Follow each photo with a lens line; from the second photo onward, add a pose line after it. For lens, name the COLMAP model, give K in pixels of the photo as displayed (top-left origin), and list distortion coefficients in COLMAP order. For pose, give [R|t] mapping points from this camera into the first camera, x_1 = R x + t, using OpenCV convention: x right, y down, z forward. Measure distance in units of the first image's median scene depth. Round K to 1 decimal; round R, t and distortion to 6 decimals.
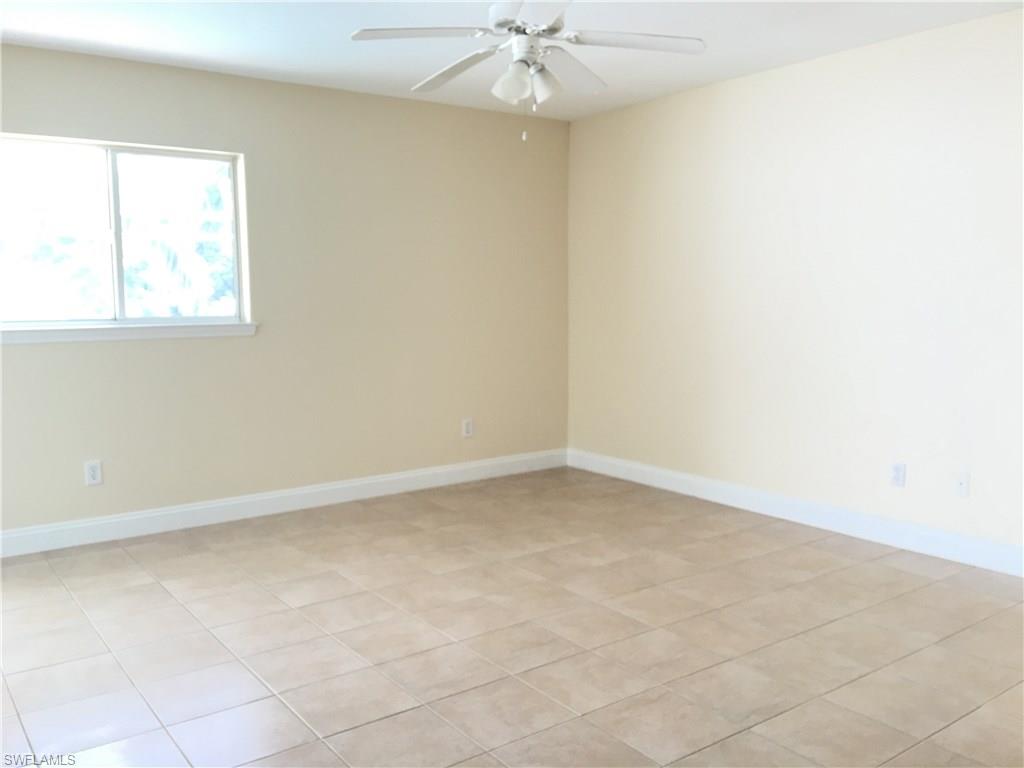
lens RADIAL K [[866.7, 0, 510.5], [0, 866.7, 375.8], [0, 0, 1]] dist [0.068186, -0.155289]
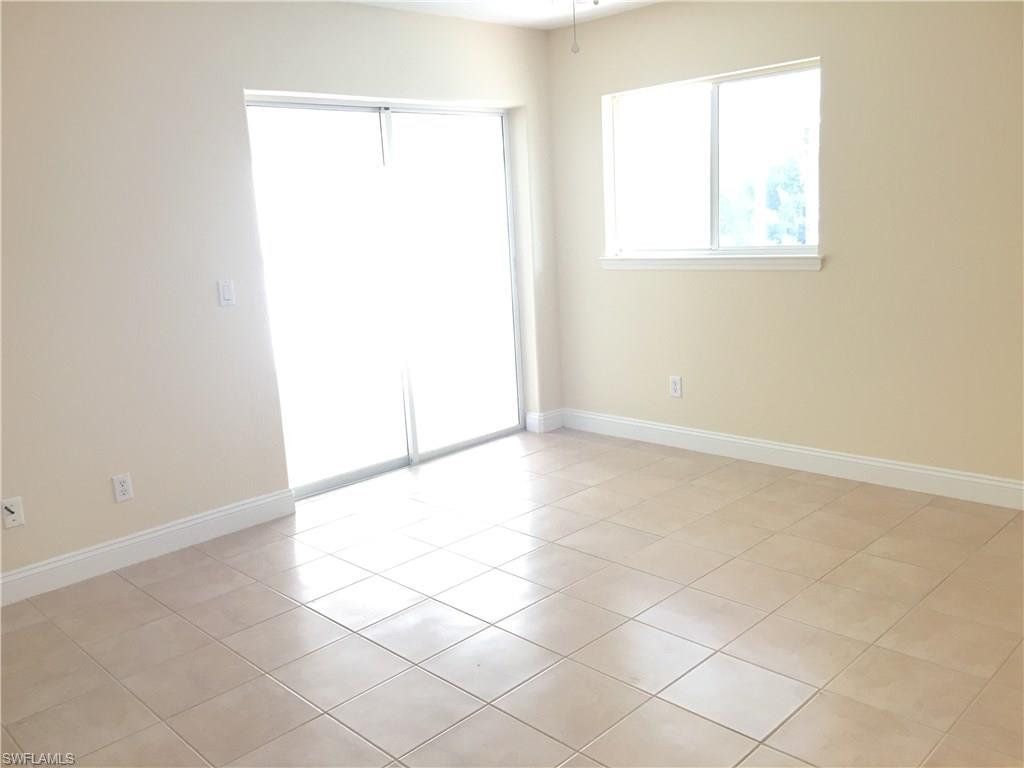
lens RADIAL K [[866.7, 0, 510.5], [0, 866.7, 375.8], [0, 0, 1]] dist [0.068186, -0.155289]
pose [[0.130667, 0.180970, -0.974770, 0.578373], [-0.038735, 0.983381, 0.177376, -0.092032], [0.990669, 0.014580, 0.135505, 0.622951]]
